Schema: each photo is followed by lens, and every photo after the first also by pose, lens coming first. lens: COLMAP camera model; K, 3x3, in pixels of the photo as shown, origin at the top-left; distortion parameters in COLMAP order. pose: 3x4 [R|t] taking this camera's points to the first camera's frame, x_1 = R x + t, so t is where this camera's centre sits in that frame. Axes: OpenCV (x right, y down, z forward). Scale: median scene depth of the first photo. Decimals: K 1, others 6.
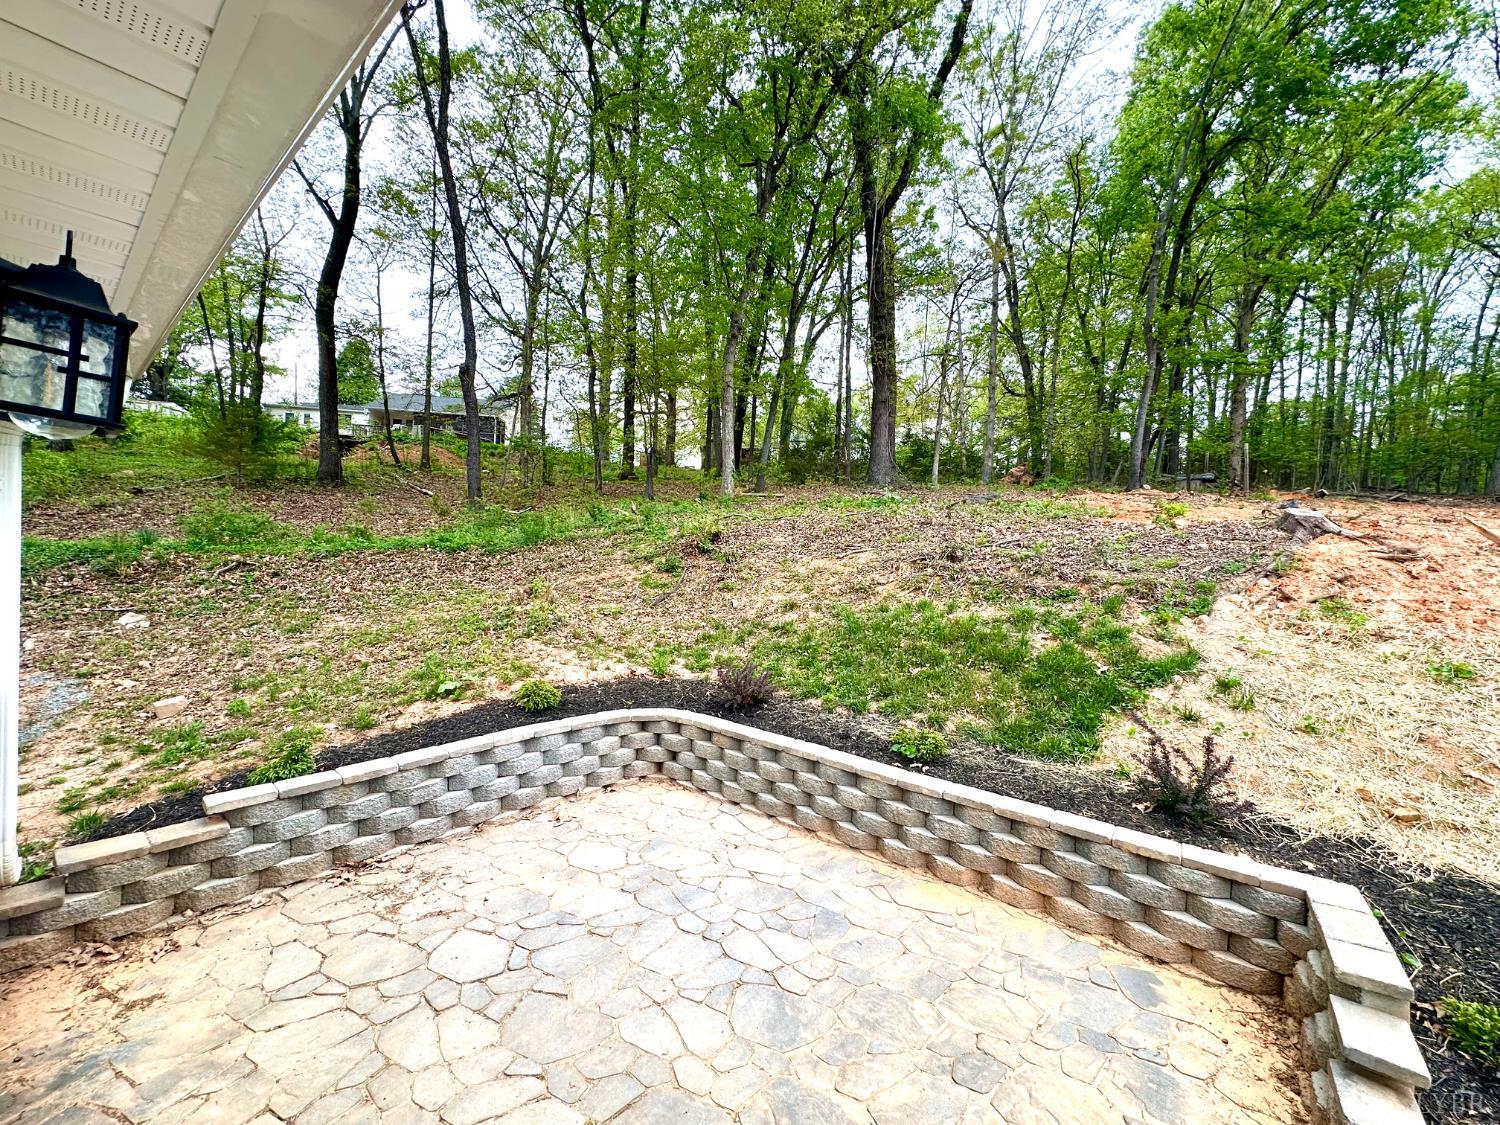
lens RADIAL K [[599.2, 0, 752.6], [0, 599.2, 566.5], [0, 0, 1]] dist [-0.003013, -0.000174]
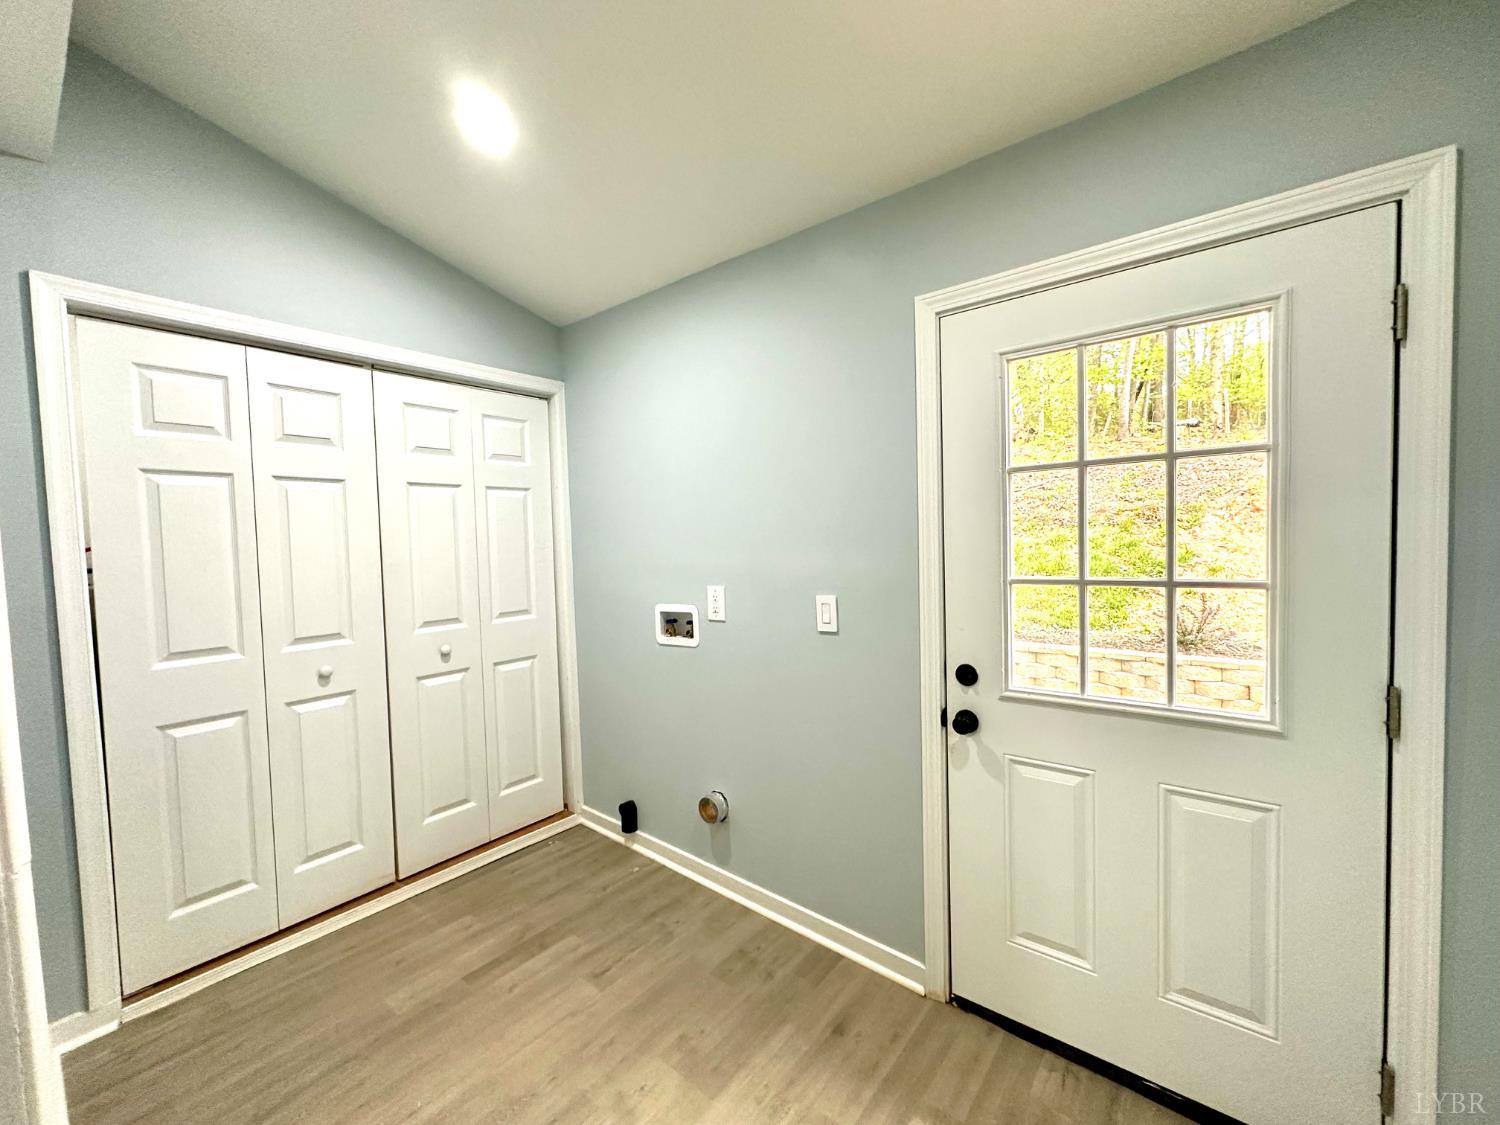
lens RADIAL K [[599.2, 0, 747.9], [0, 599.2, 565.6], [0, 0, 1]] dist [-0.003013, -0.000174]
pose [[0.997364, -0.072279, 0.006384, -0.233191], [0.072000, 0.996736, 0.036517, 0.043922], [-0.009002, -0.035961, 0.999313, -0.296680]]
